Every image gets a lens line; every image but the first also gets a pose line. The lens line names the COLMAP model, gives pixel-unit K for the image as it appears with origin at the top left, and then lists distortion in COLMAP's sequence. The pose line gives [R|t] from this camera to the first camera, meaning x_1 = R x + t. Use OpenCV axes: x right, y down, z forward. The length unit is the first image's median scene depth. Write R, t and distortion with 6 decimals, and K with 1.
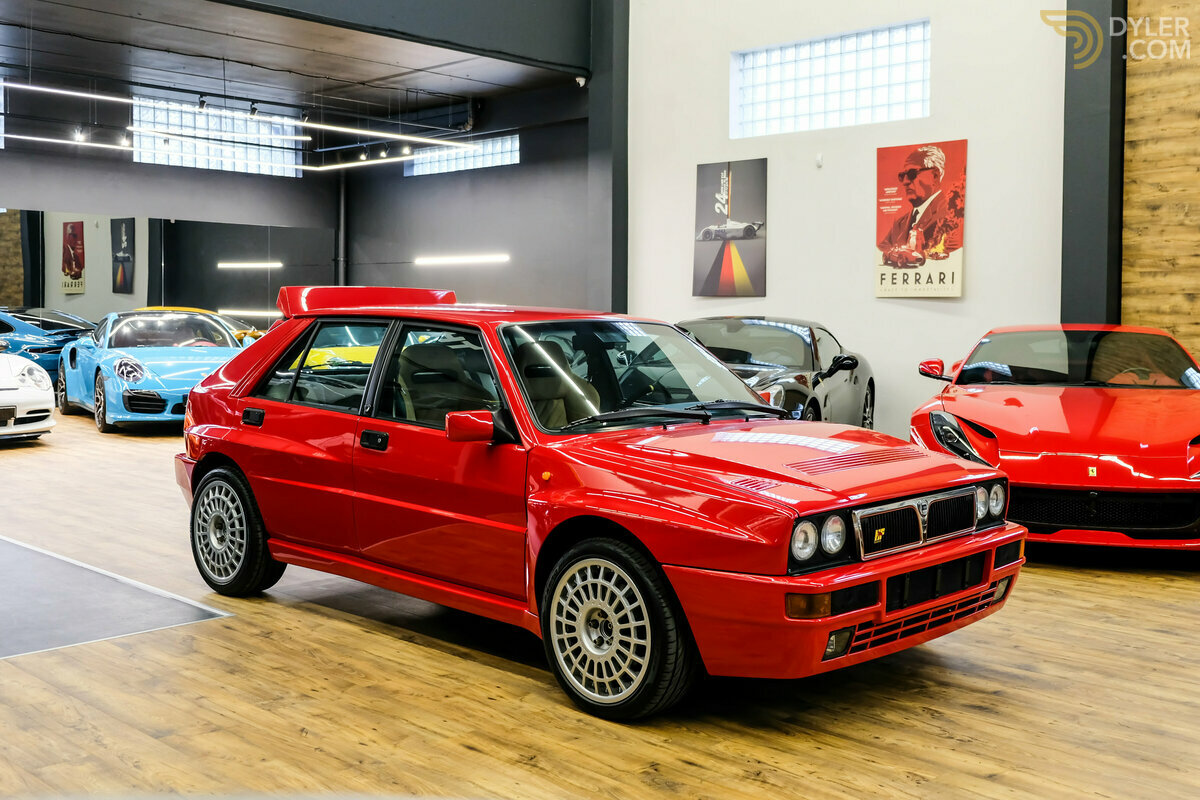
lens RADIAL K [[1205.4, 0, 608.1], [0, 1205.4, 392.6], [0, 0, 1]] dist [-0.018853, 0.000000]
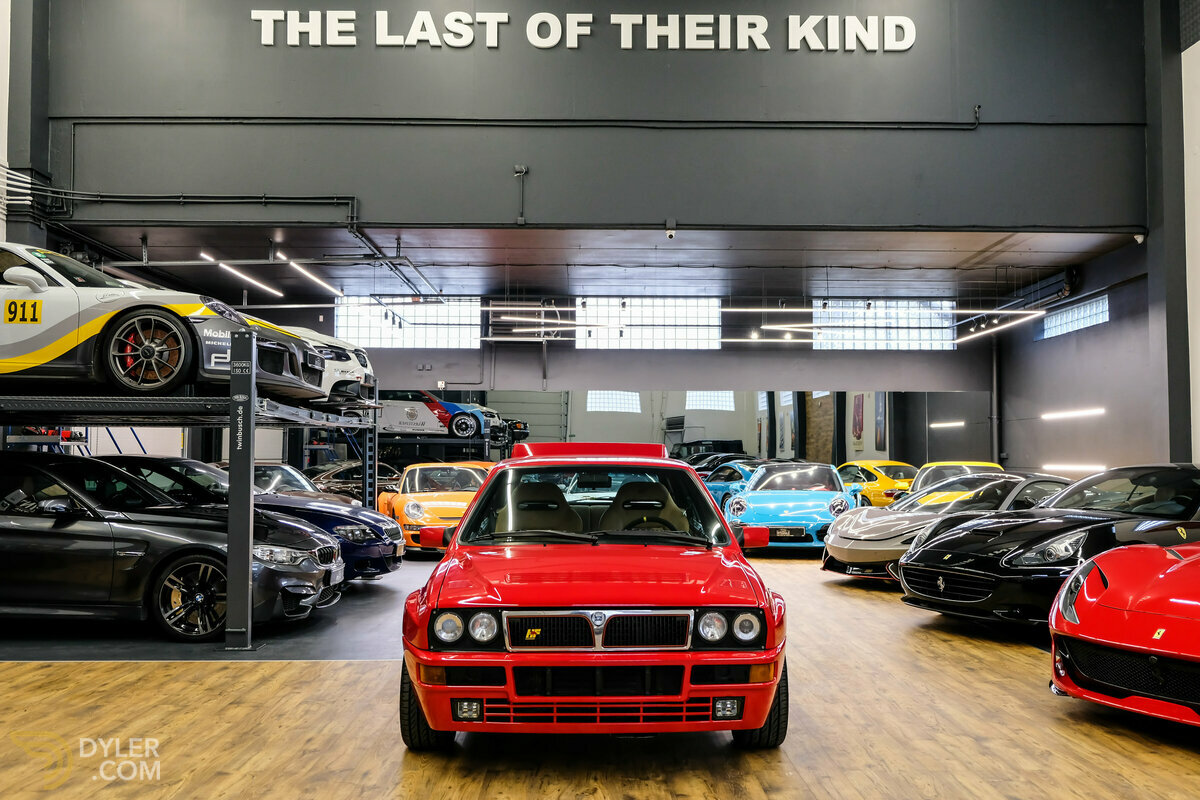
lens RADIAL K [[1033.9, 0, 602.4], [0, 1033.9, 405.4], [0, 0, 1]] dist [-0.036441, -0.001635]
pose [[0.702017, -0.049242, -0.710456, 0.255502], [-0.040213, 0.993274, -0.108580, -0.001036], [0.711024, 0.104795, 0.695315, 0.067758]]
